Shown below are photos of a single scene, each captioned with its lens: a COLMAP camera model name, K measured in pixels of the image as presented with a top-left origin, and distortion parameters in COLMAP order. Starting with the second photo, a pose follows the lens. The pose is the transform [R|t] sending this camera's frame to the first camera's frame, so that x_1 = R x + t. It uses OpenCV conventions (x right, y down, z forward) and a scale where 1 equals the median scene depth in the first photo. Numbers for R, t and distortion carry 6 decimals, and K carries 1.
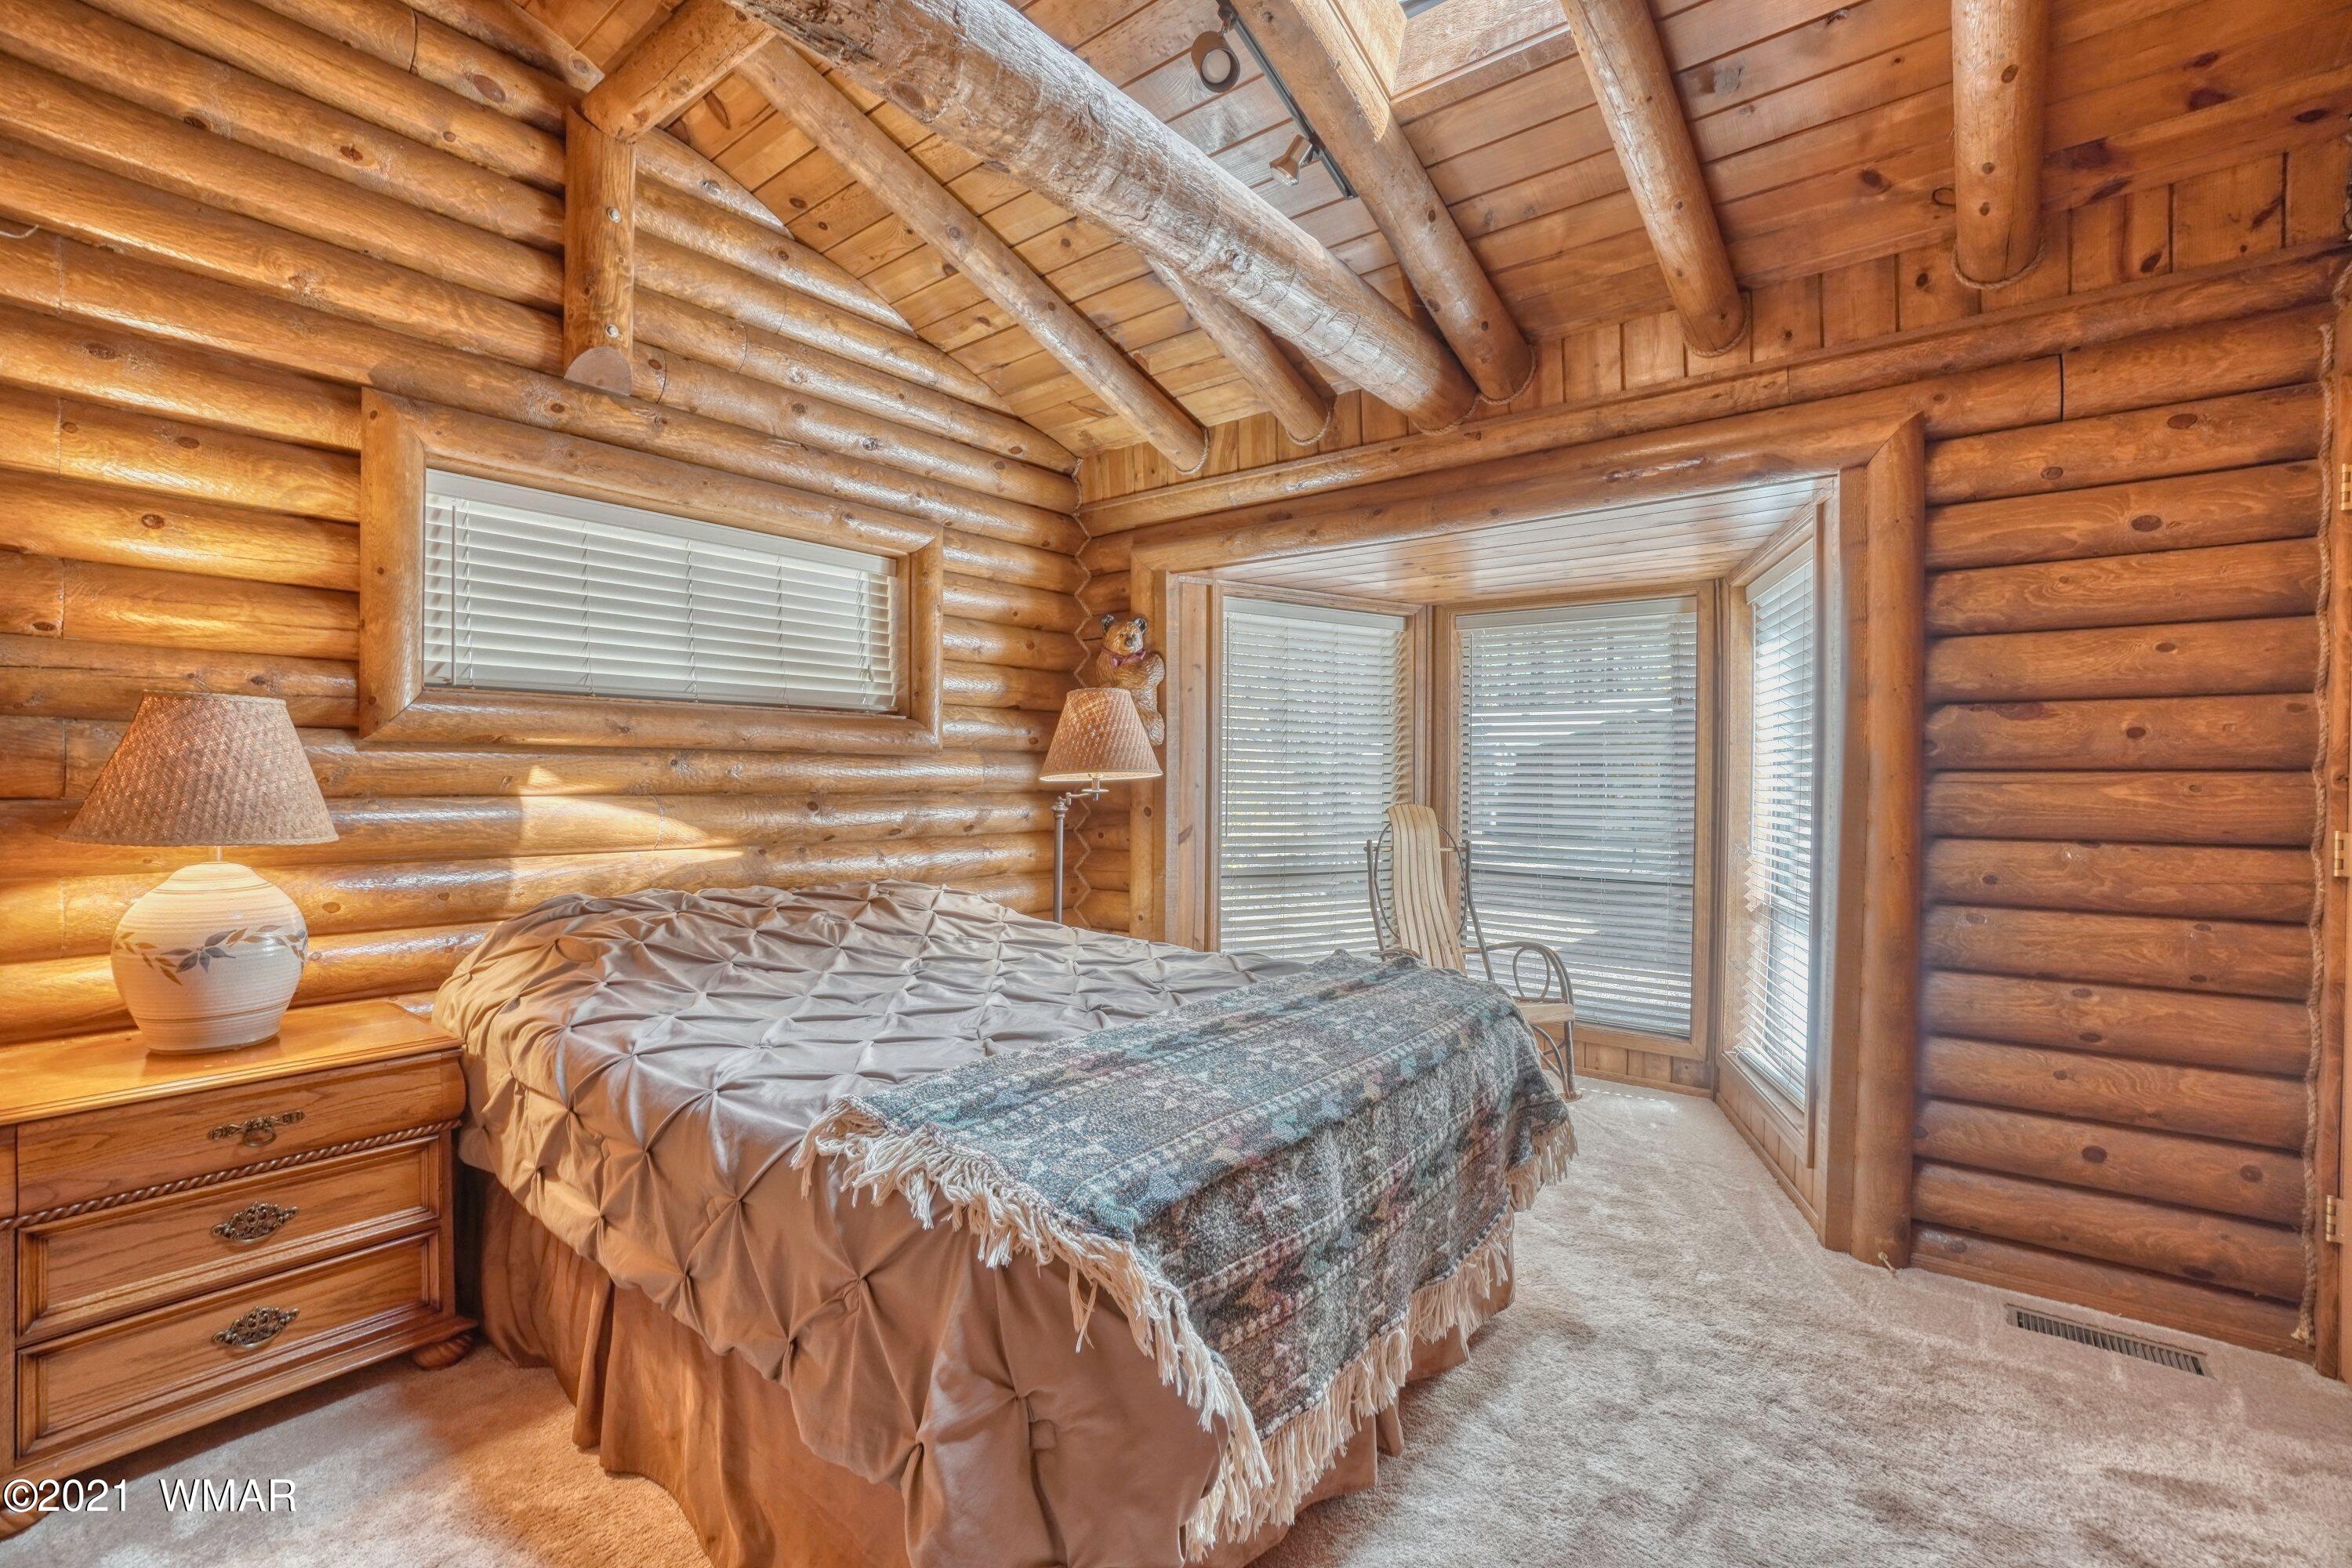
lens RADIAL K [[1034.9, 0, 1169.9], [0, 1034.9, 787.0], [0, 0, 1]] dist [-0.051548, 0.015302]
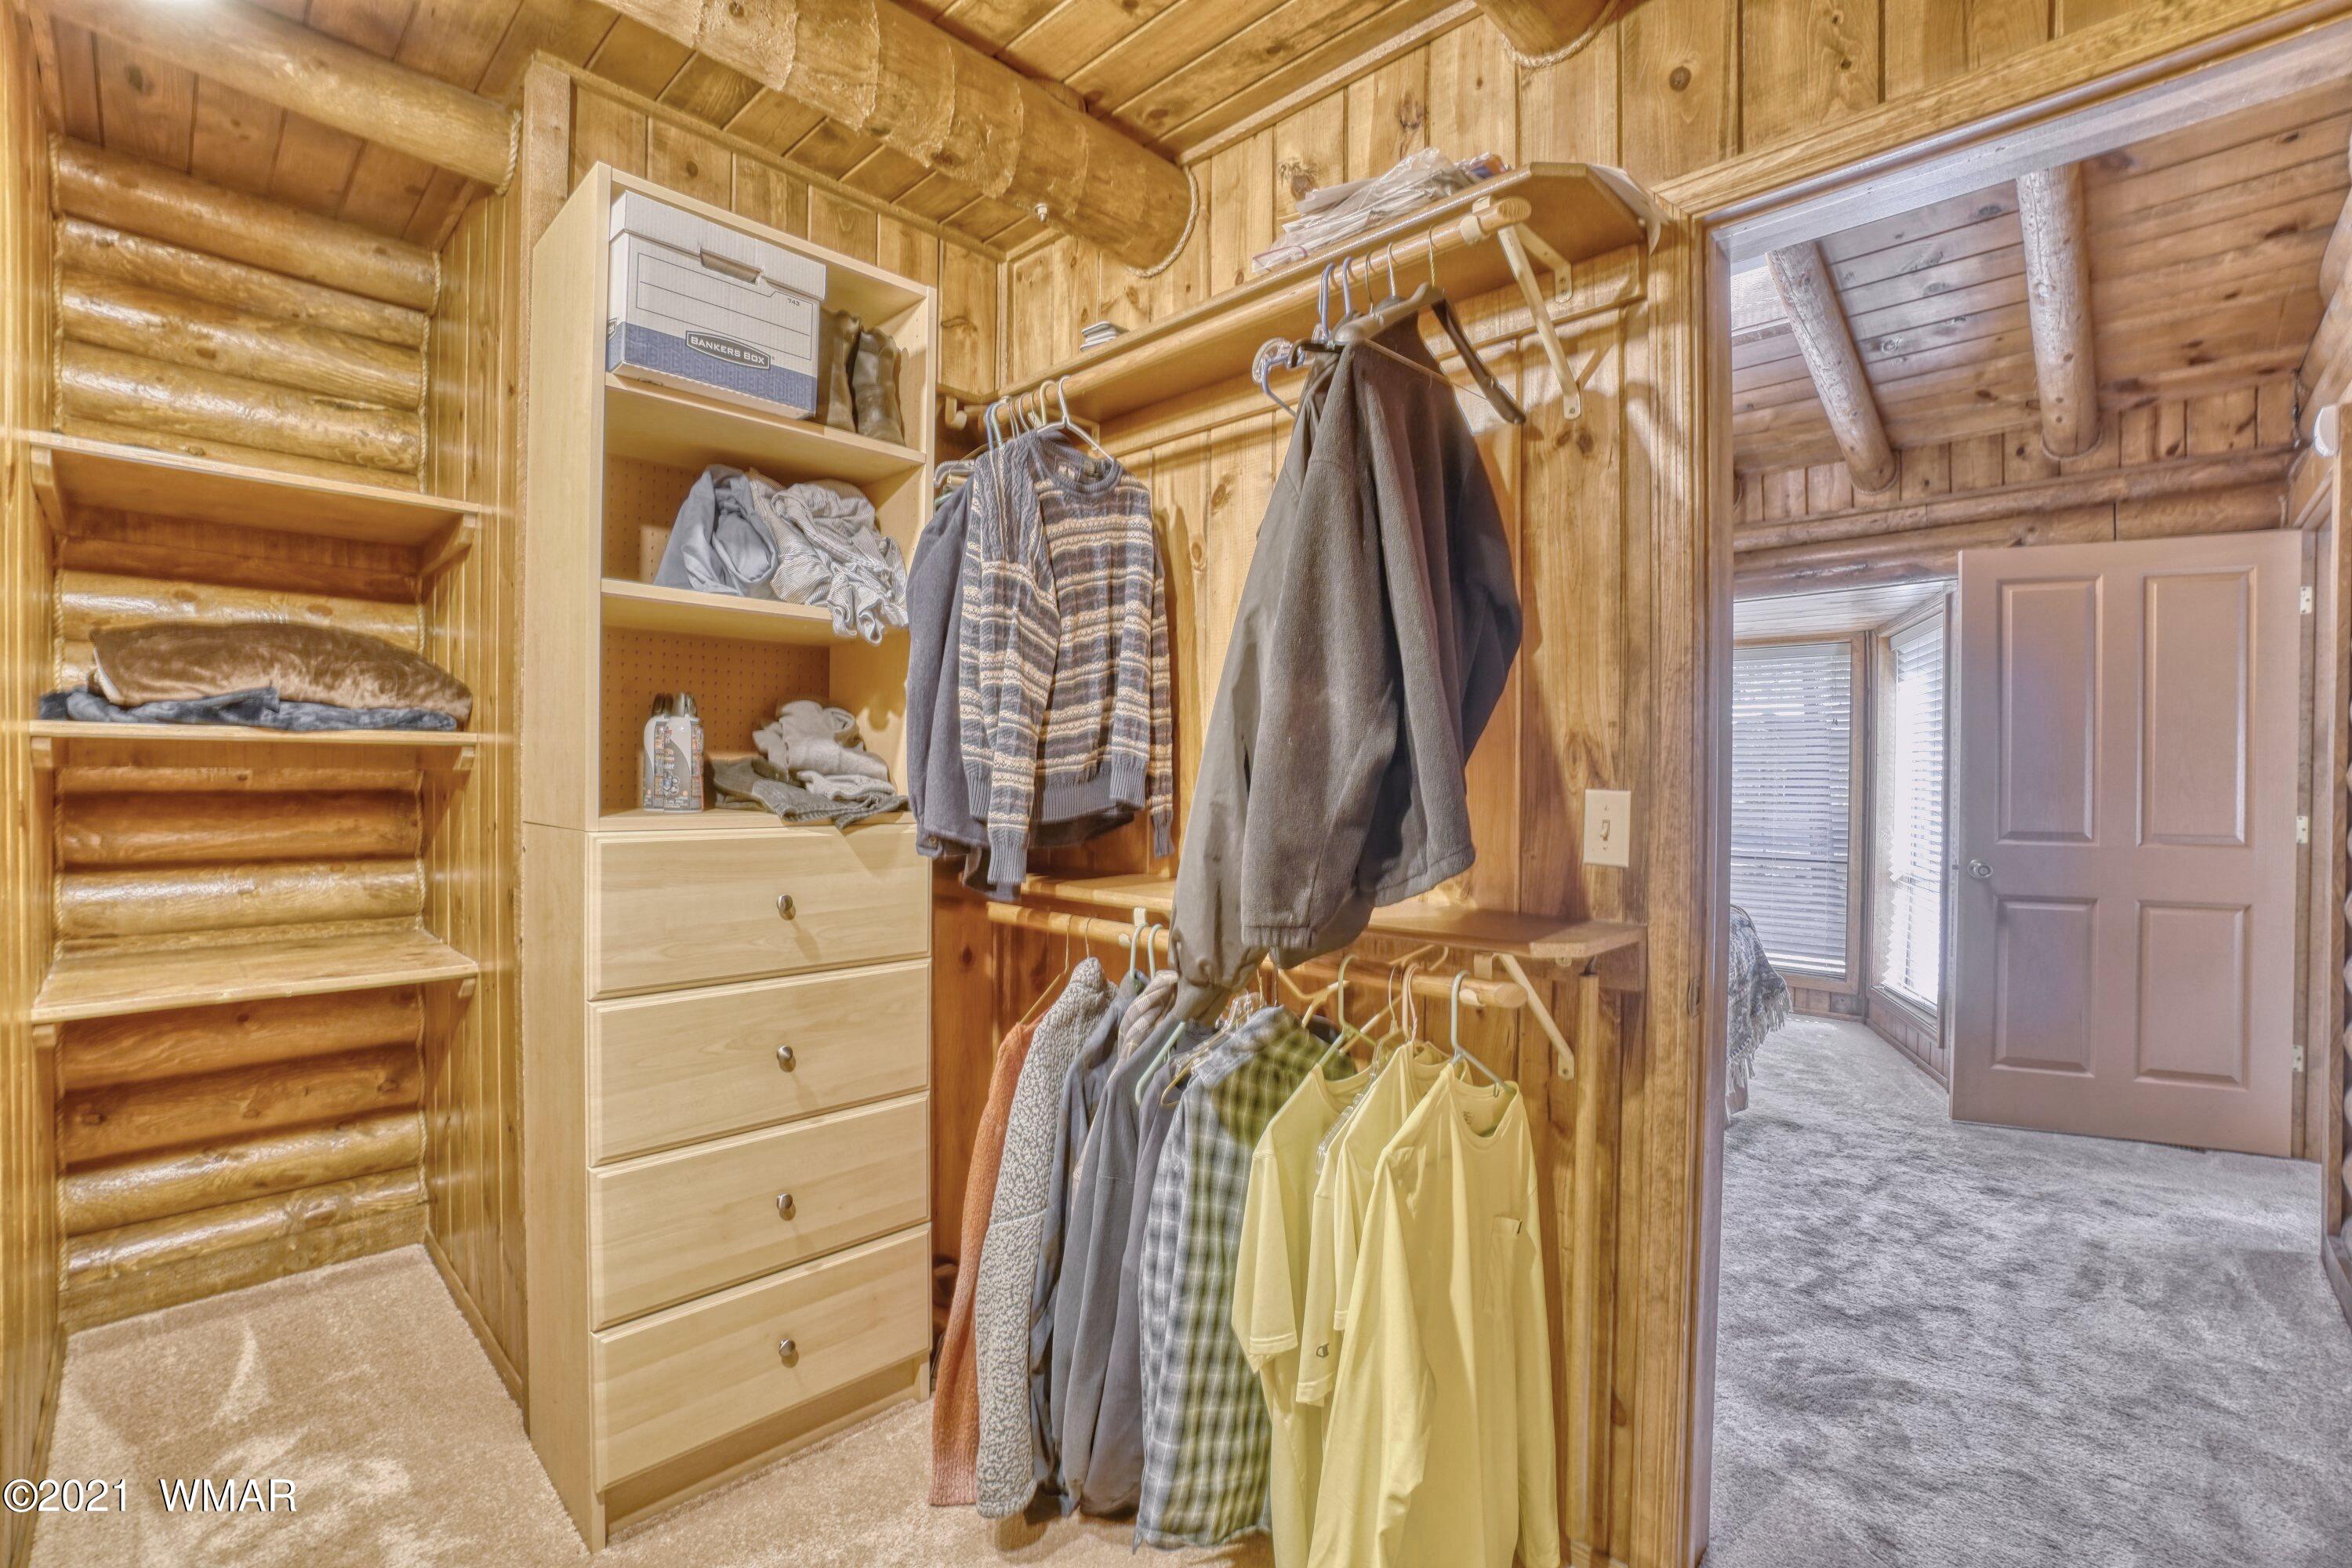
lens RADIAL K [[1034.9, 0, 1180.3], [0, 1034.9, 782.2], [0, 0, 1]] dist [-0.051548, 0.015302]
pose [[0.996516, 0.004513, -0.083278, -0.385652], [-0.005009, 0.999971, -0.005746, 0.007453], [0.083250, 0.006143, 0.996510, -0.612684]]
